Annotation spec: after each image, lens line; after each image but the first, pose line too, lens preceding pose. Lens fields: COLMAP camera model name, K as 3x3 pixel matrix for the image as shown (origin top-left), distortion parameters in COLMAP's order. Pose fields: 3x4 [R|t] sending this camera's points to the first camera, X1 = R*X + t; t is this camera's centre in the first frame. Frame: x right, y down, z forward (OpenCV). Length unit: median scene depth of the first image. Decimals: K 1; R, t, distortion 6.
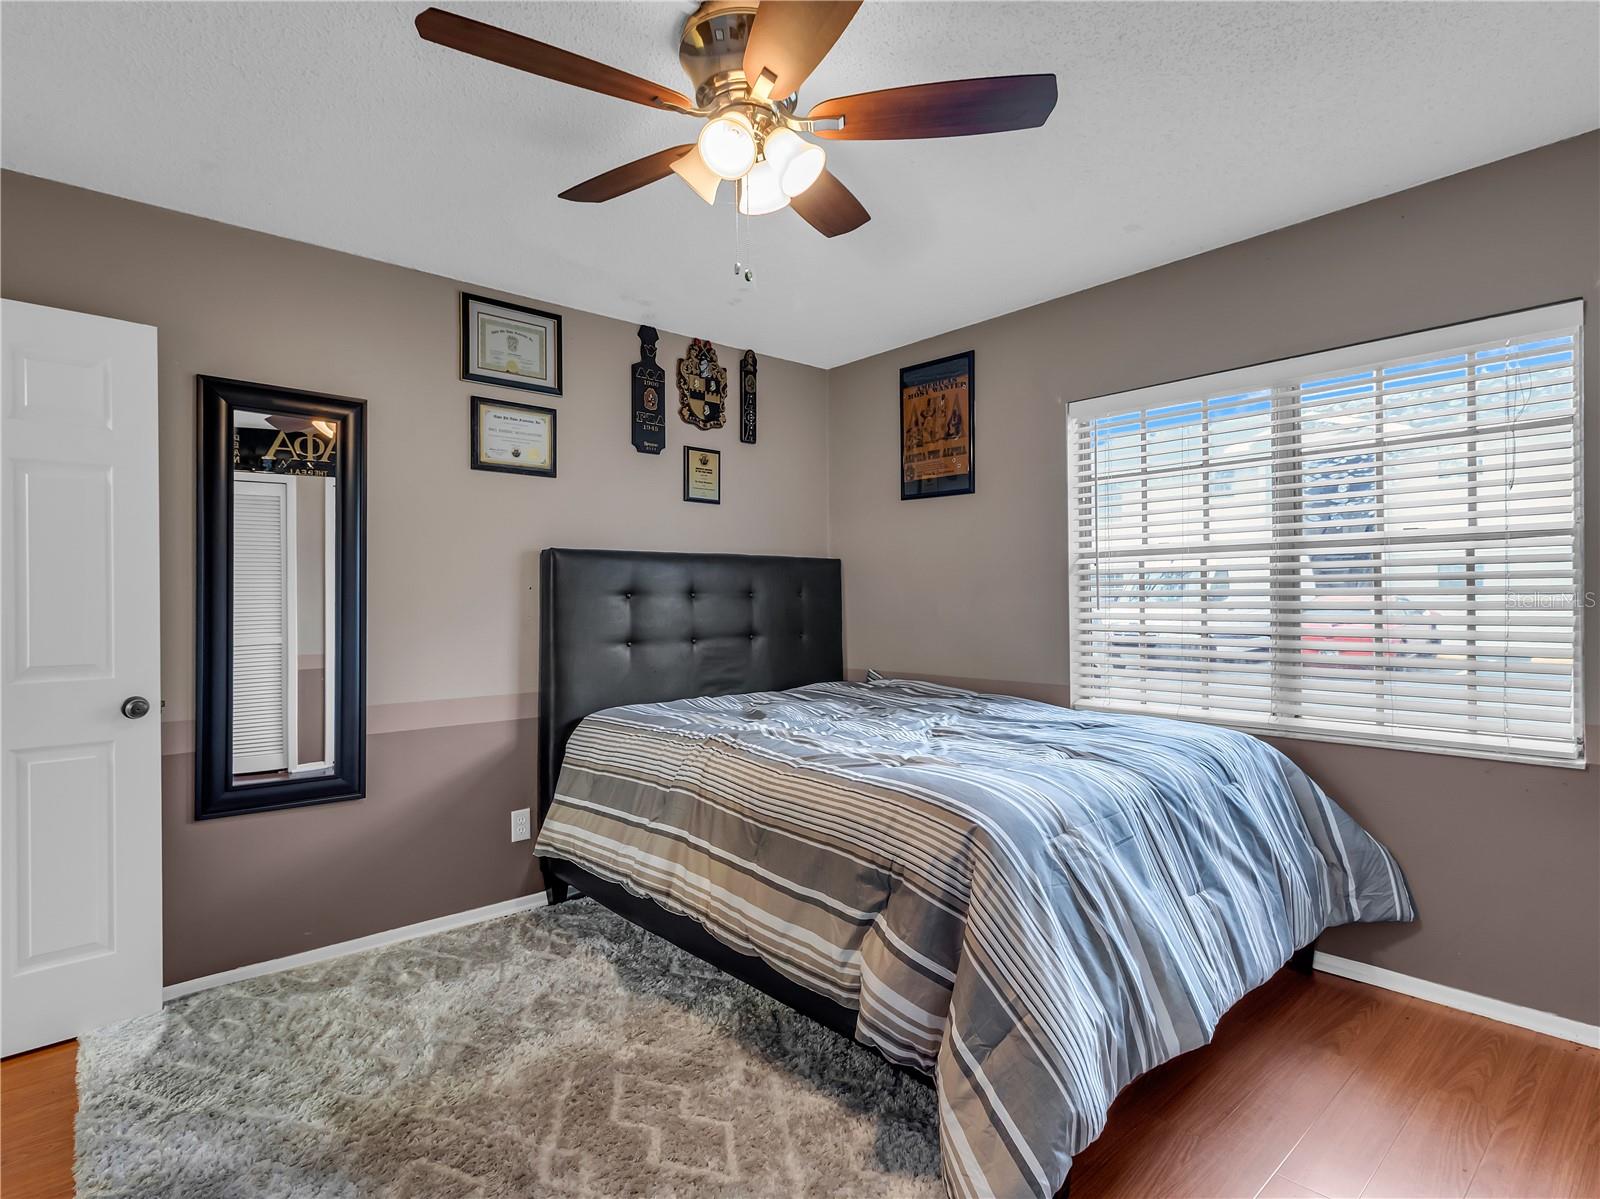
lens RADIAL K [[843.2, 0, 801.5], [0, 843.2, 587.3], [0, 0, 1]] dist [0.003096, 0.000761]
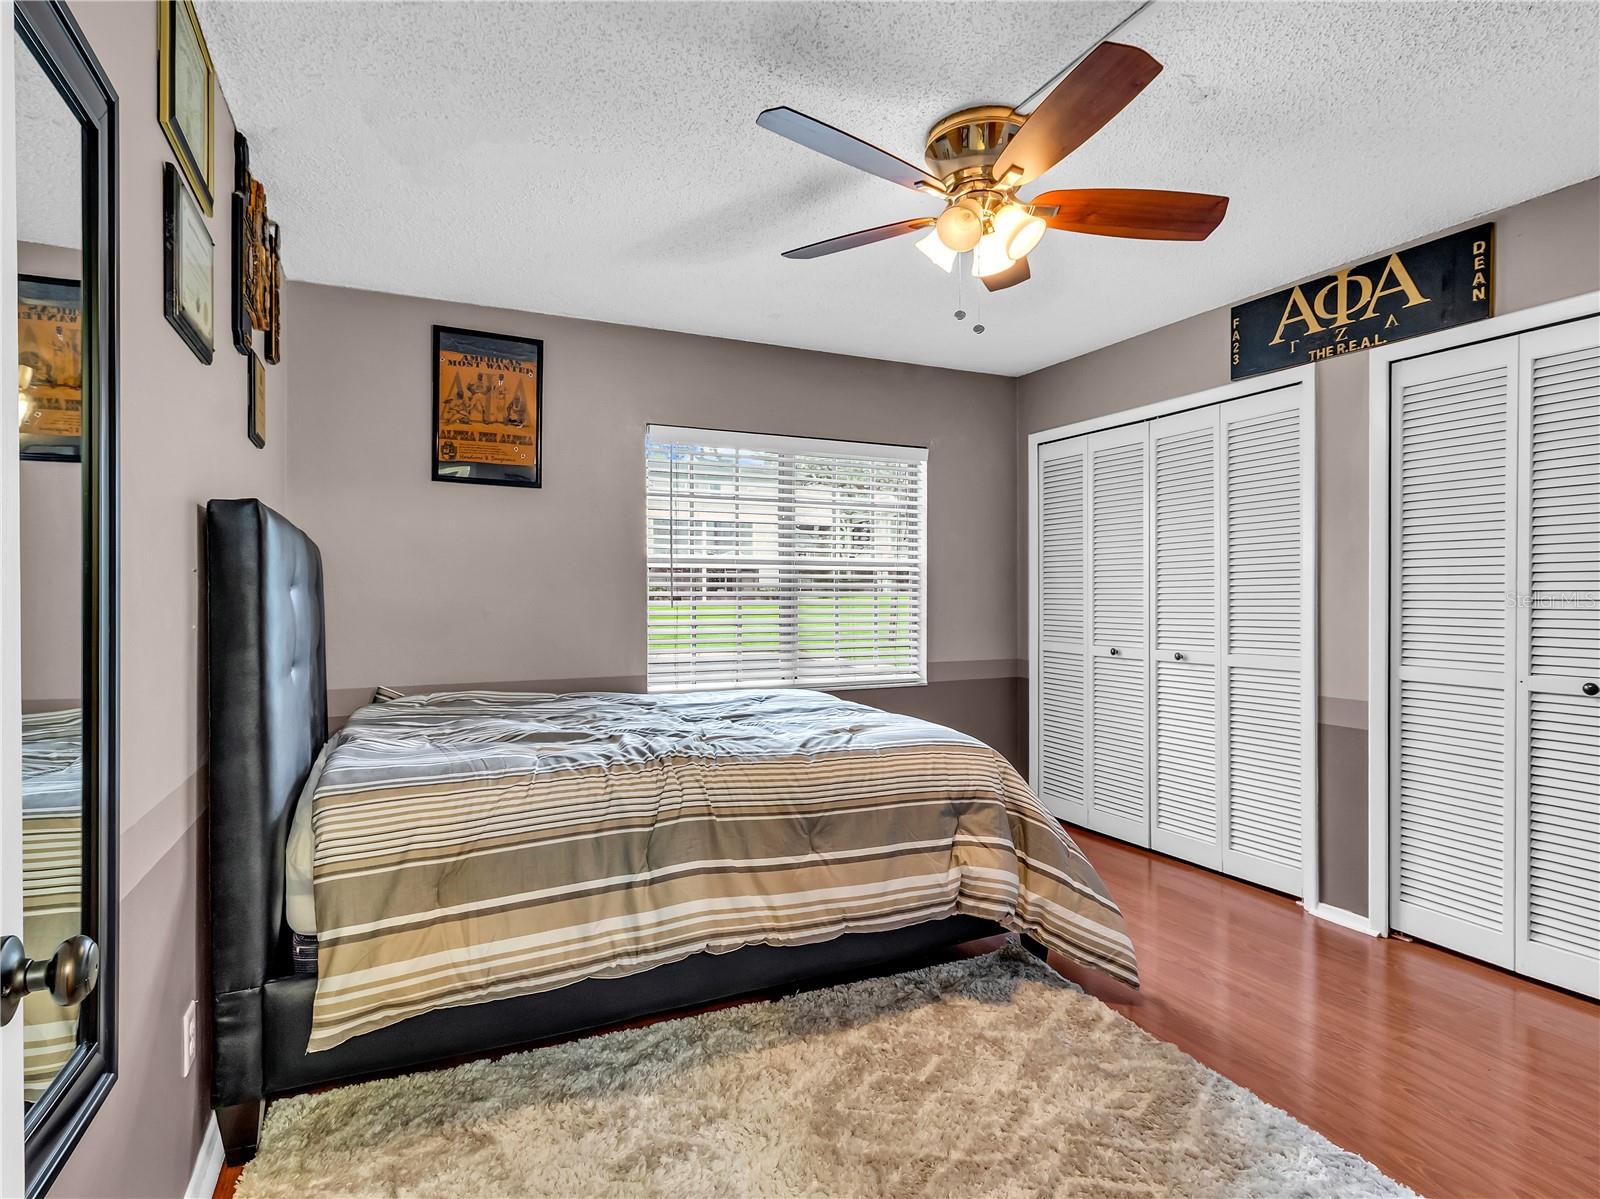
lens RADIAL K [[839.7, 0, 801.8], [0, 839.7, 595.0], [0, 0, 1]] dist [0.001909, 0.000435]
pose [[0.271615, 0.010705, 0.962346, -0.734994], [-0.013266, 0.999885, -0.007378, 0.015112], [-0.962315, -0.010762, 0.271726, 0.521694]]
